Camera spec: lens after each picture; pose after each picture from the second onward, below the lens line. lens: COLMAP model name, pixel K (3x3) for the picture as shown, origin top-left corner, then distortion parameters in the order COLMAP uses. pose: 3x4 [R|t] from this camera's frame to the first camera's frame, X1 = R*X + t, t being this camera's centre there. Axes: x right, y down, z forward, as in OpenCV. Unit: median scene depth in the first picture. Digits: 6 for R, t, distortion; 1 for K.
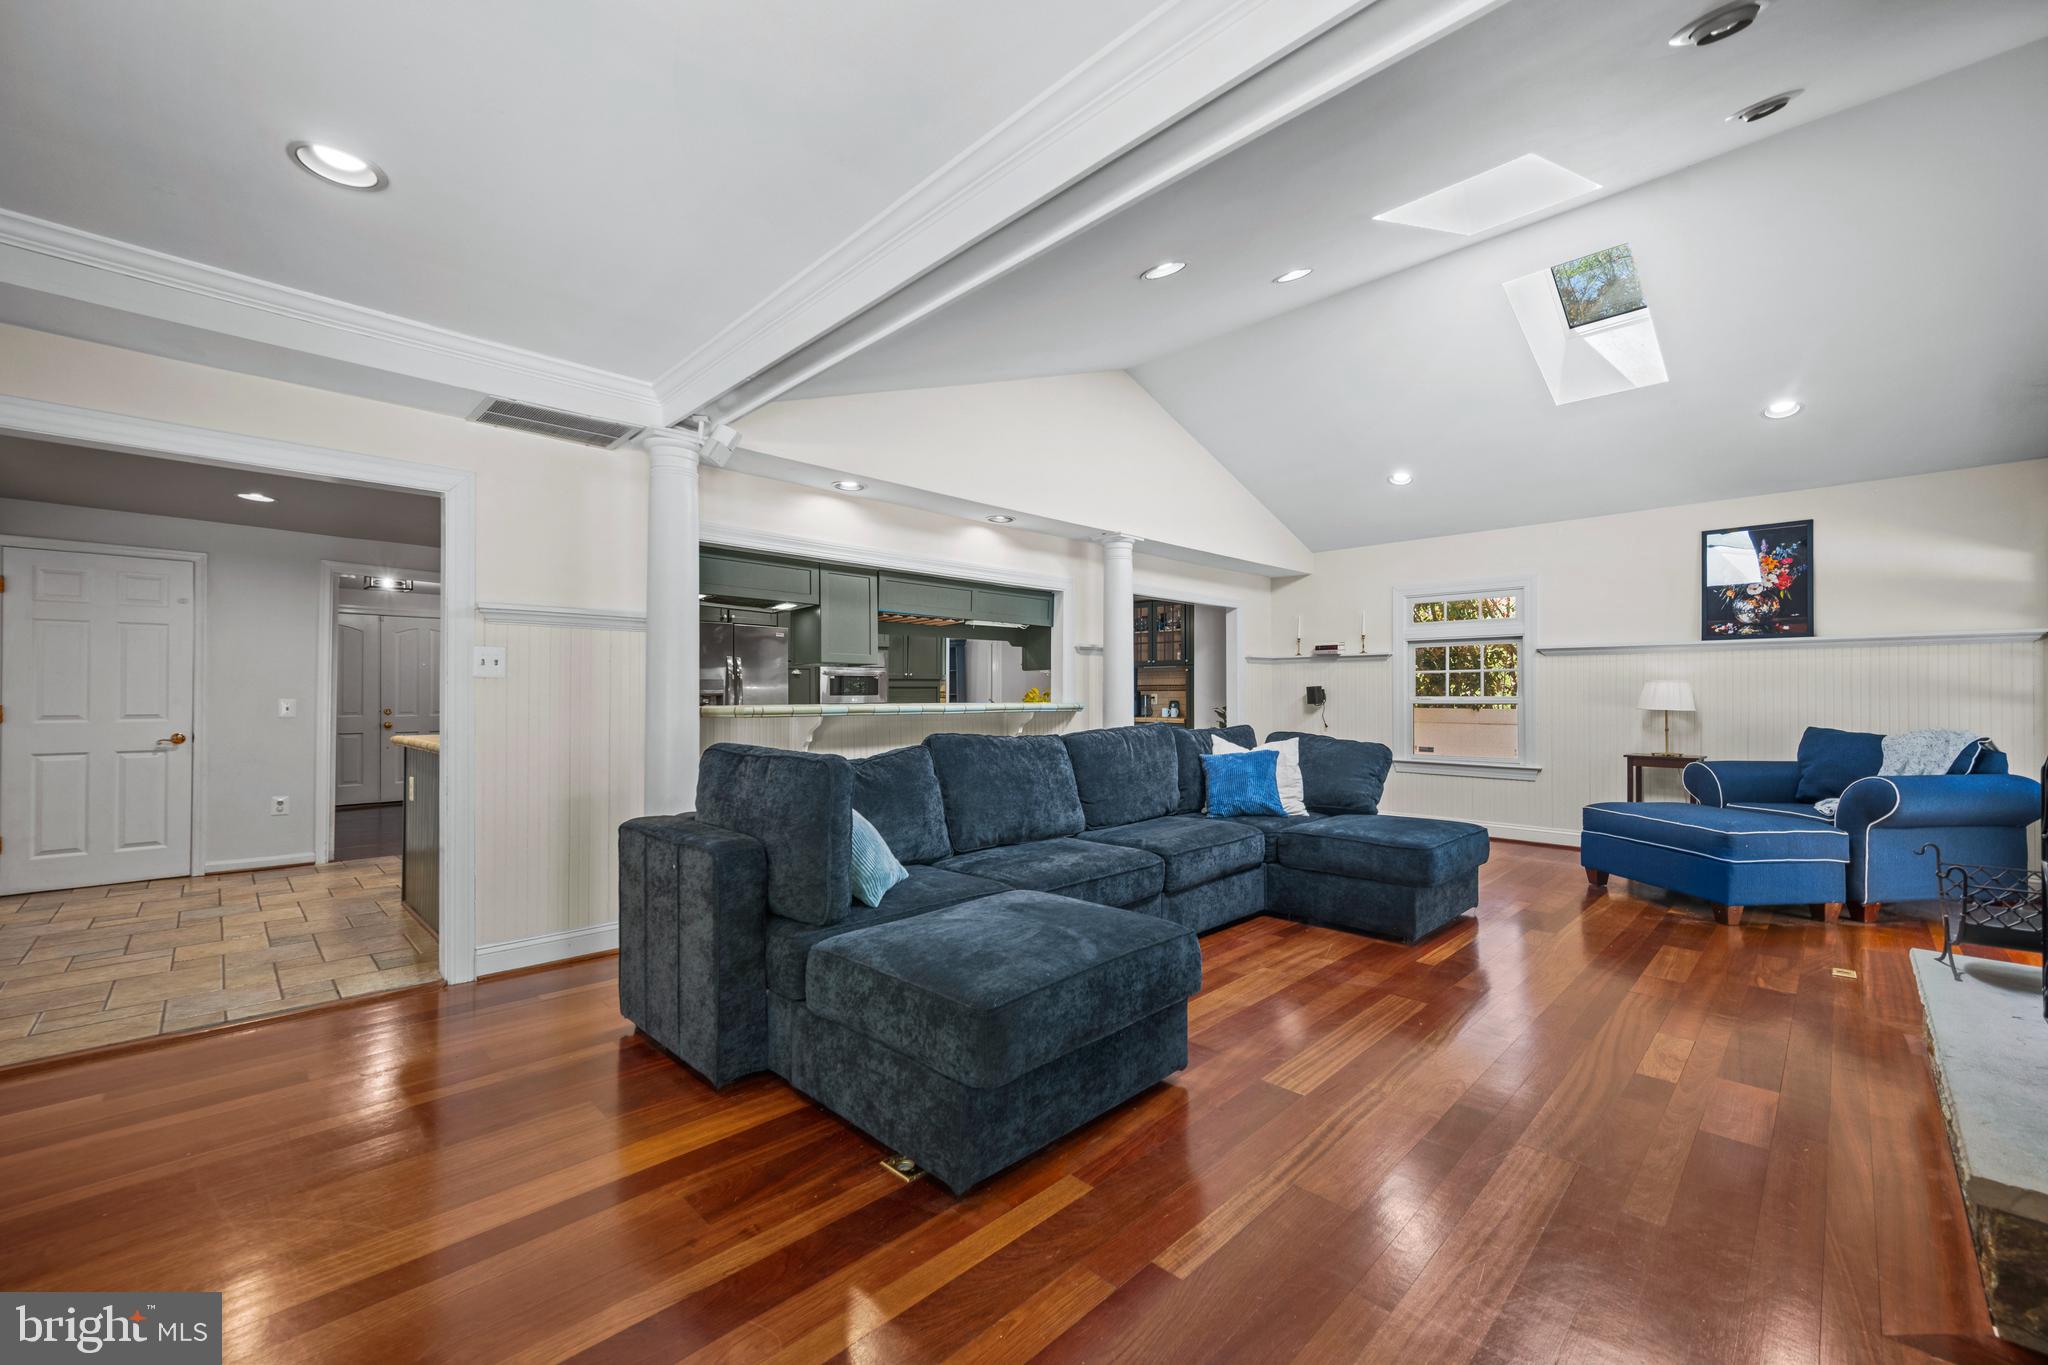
lens RADIAL K [[818.9, 0, 1025.9], [0, 818.9, 688.8], [0, 0, 1]] dist [0.001610, 0.000055]
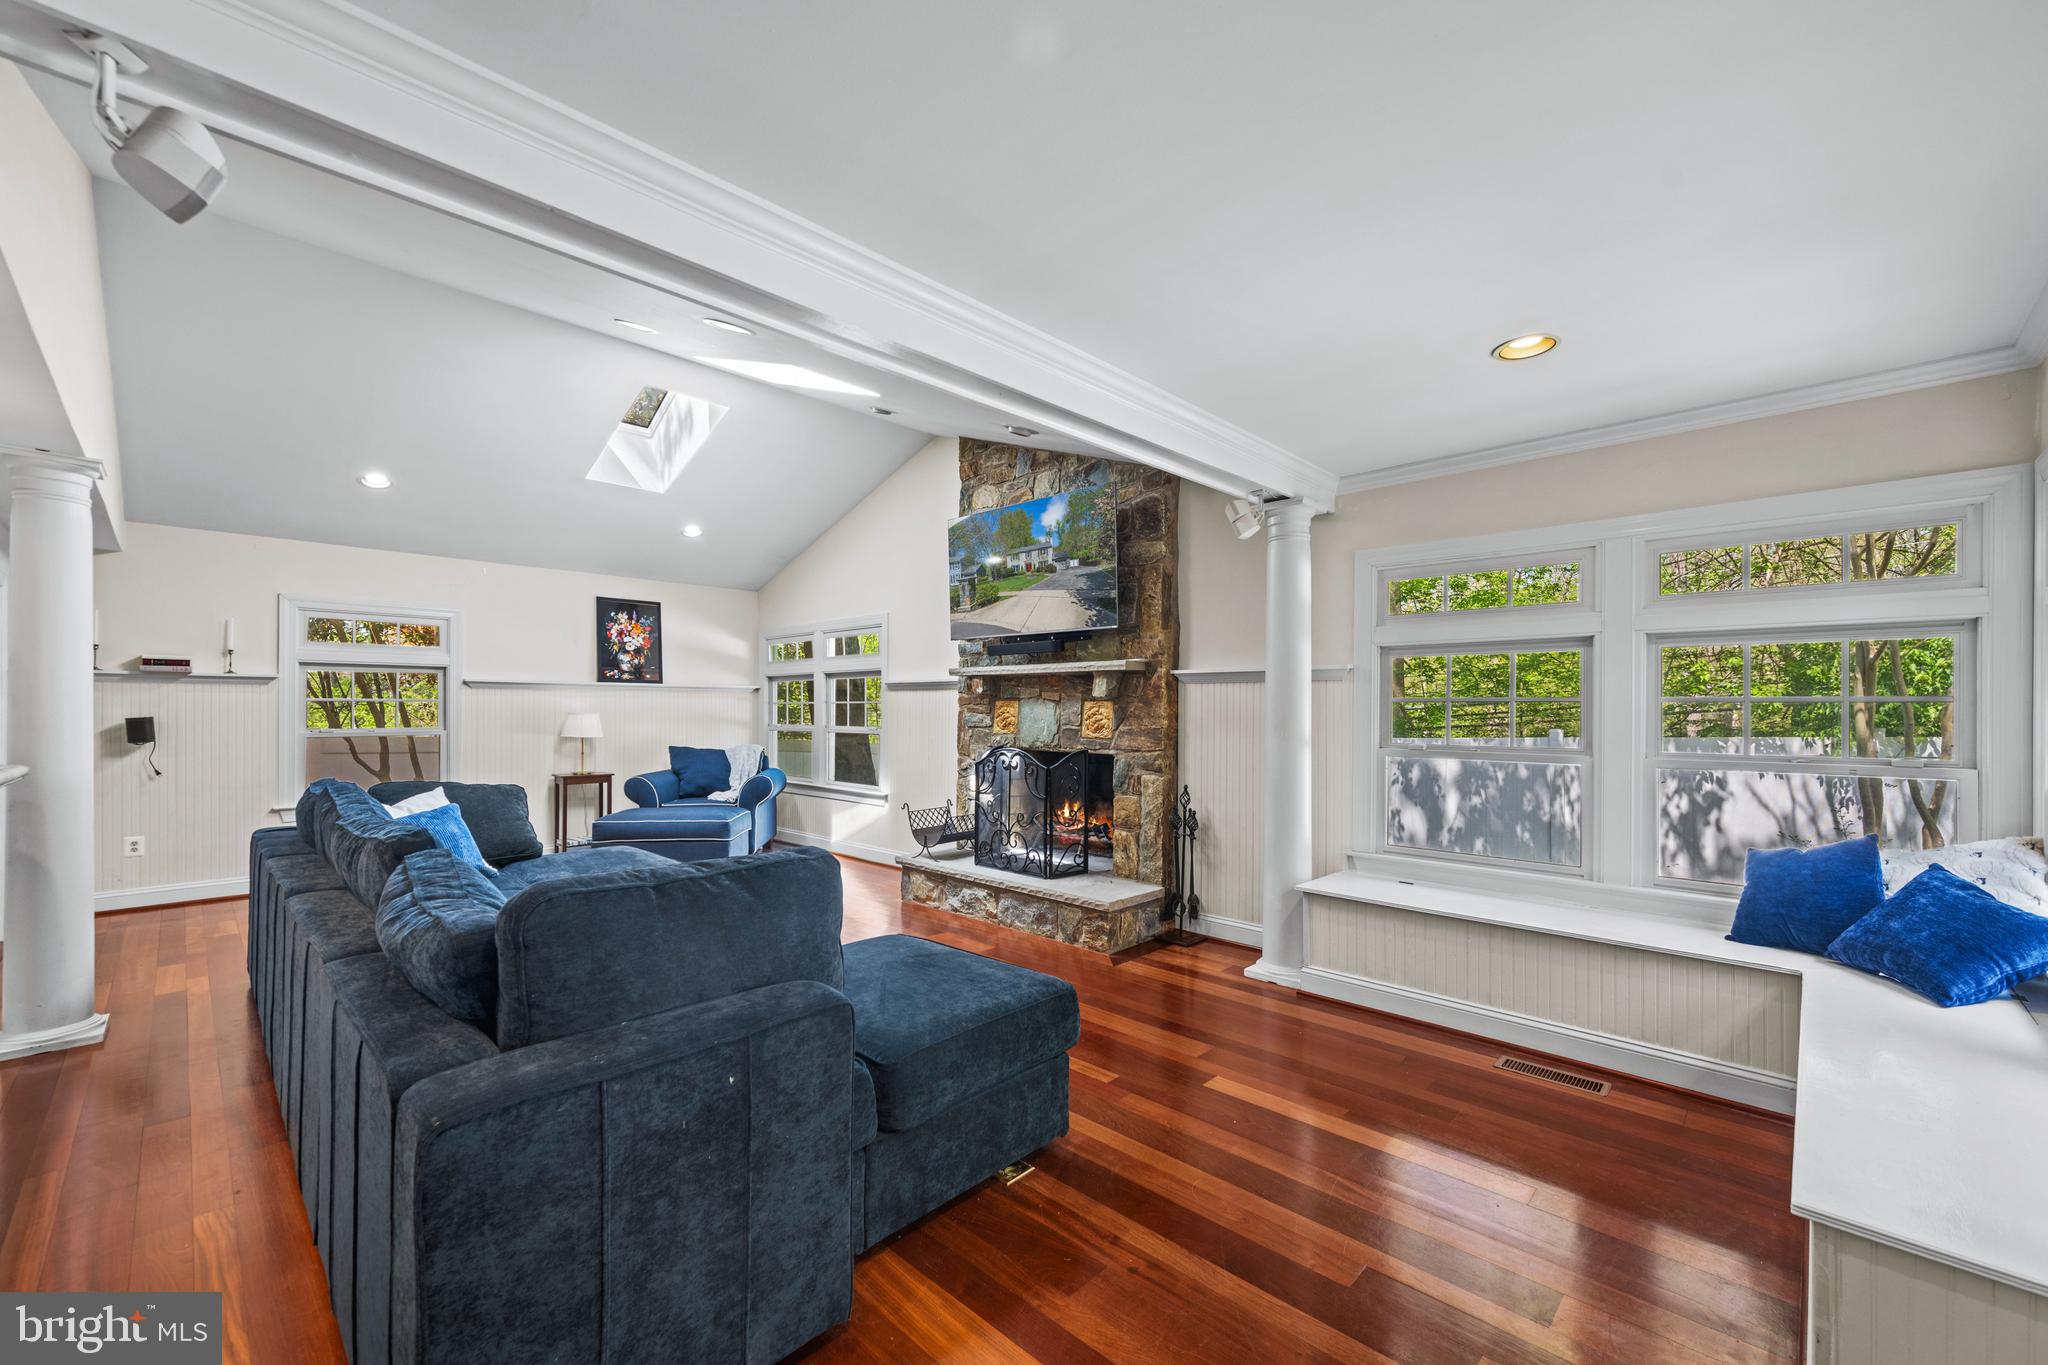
lens RADIAL K [[817.9, 0, 1016.4], [0, 817.9, 708.0], [0, 0, 1]] dist [0.001597, 0.000251]
pose [[-0.013700, 0.000390, 0.999906, -0.502928], [-0.012101, 0.999927, -0.000556, -0.027459], [-0.999833, -0.012107, -0.013694, 0.393434]]
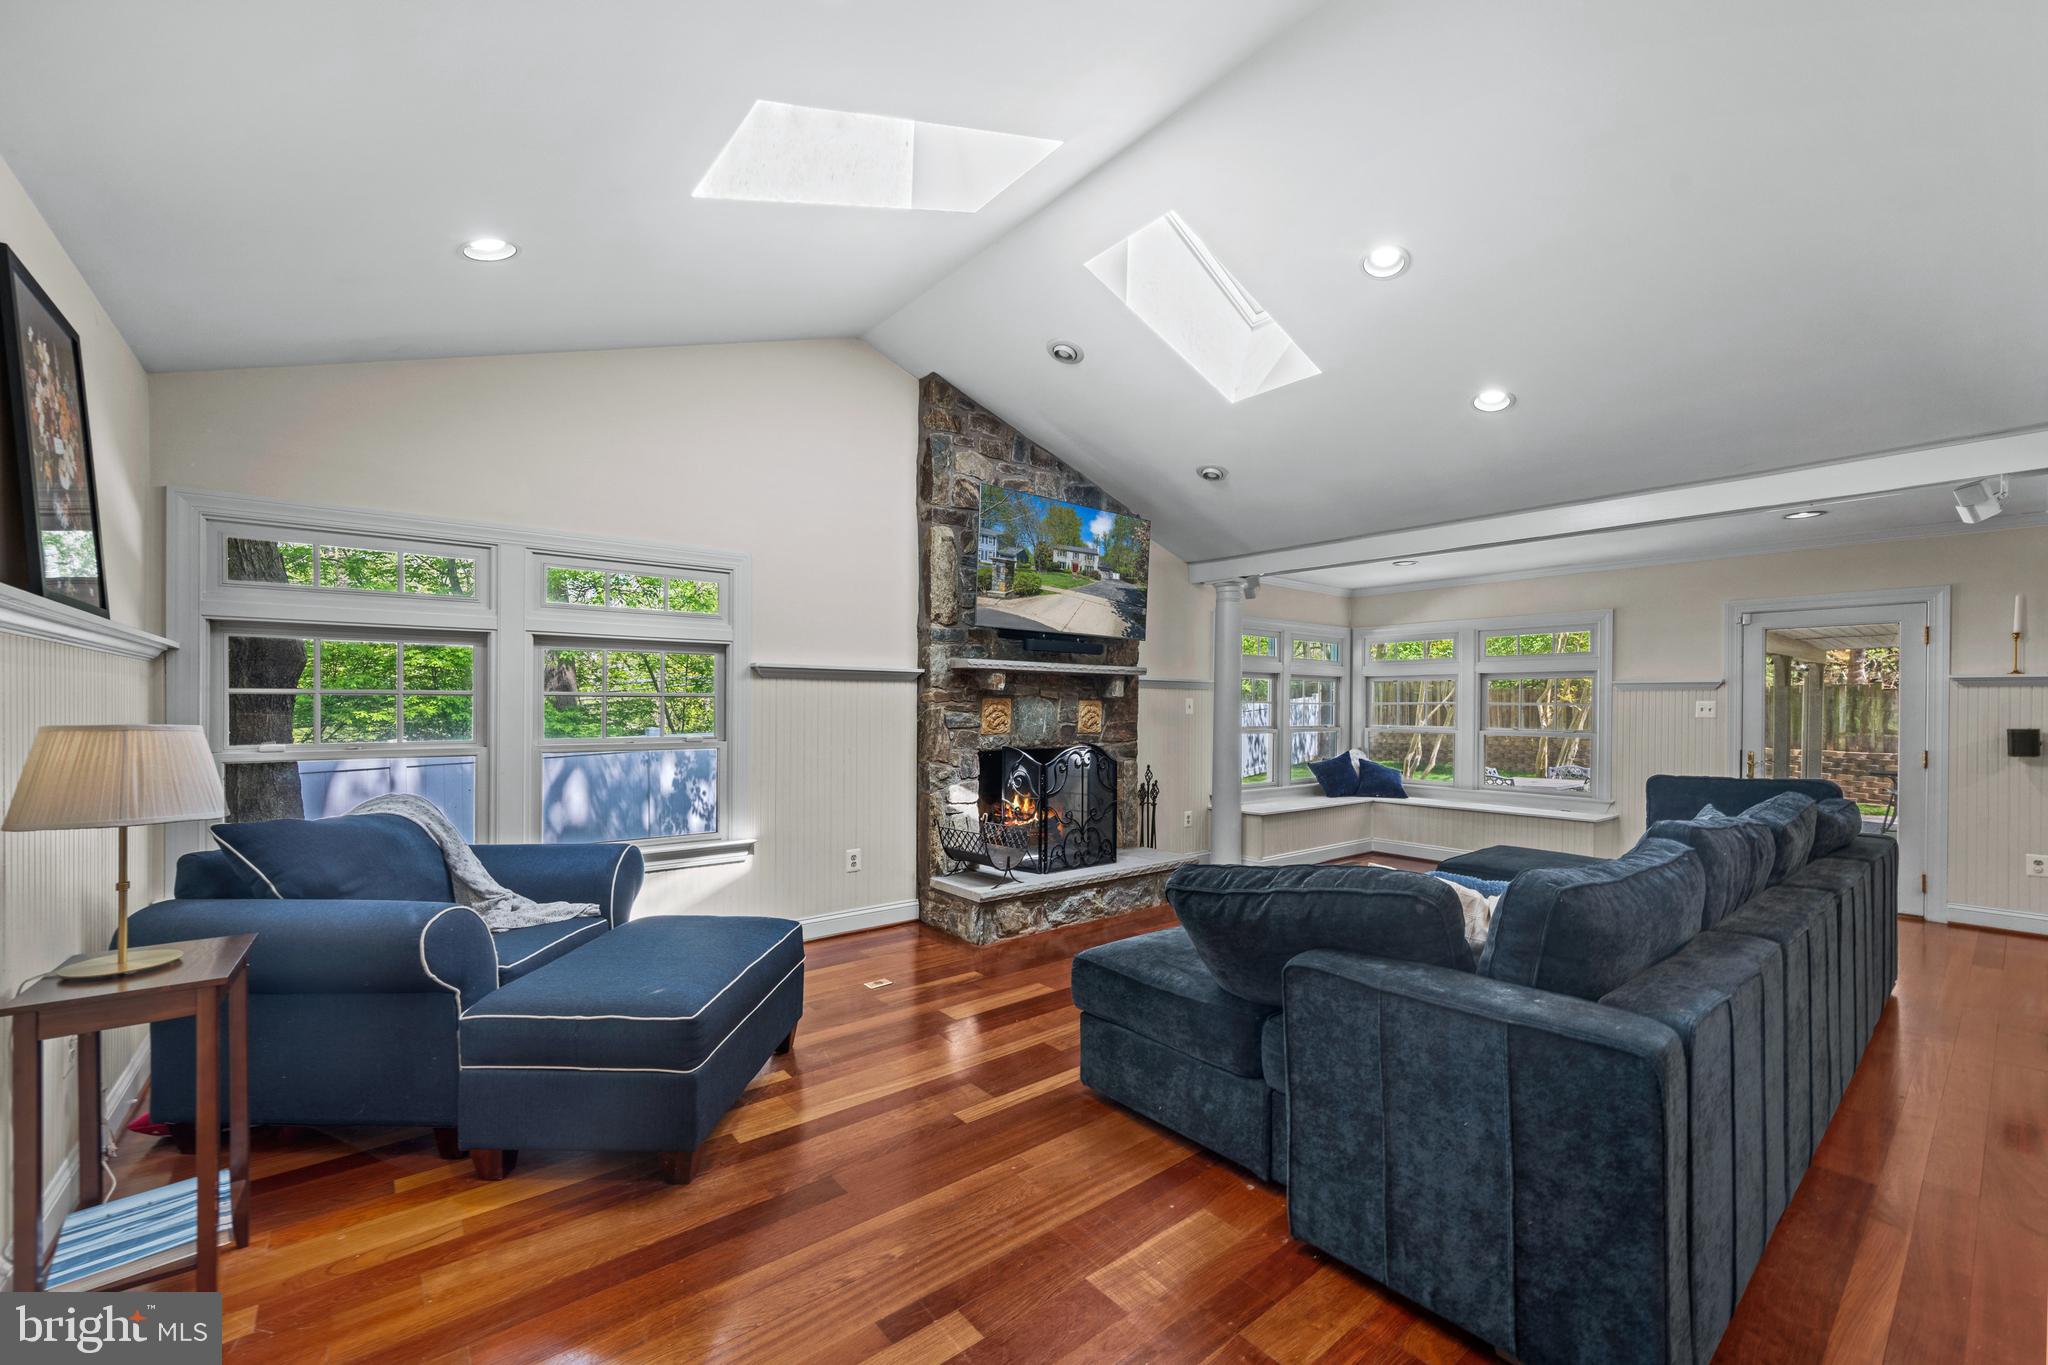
lens RADIAL K [[828.0, 0, 1031.6], [0, 828.0, 708.2], [0, 0, 1]] dist [-0.000232, -0.000059]
pose [[-0.996041, -0.005314, 0.088734, 0.451191], [-0.006099, 0.999945, -0.008571, -0.016803], [-0.088683, -0.009078, -0.996018, 1.395609]]
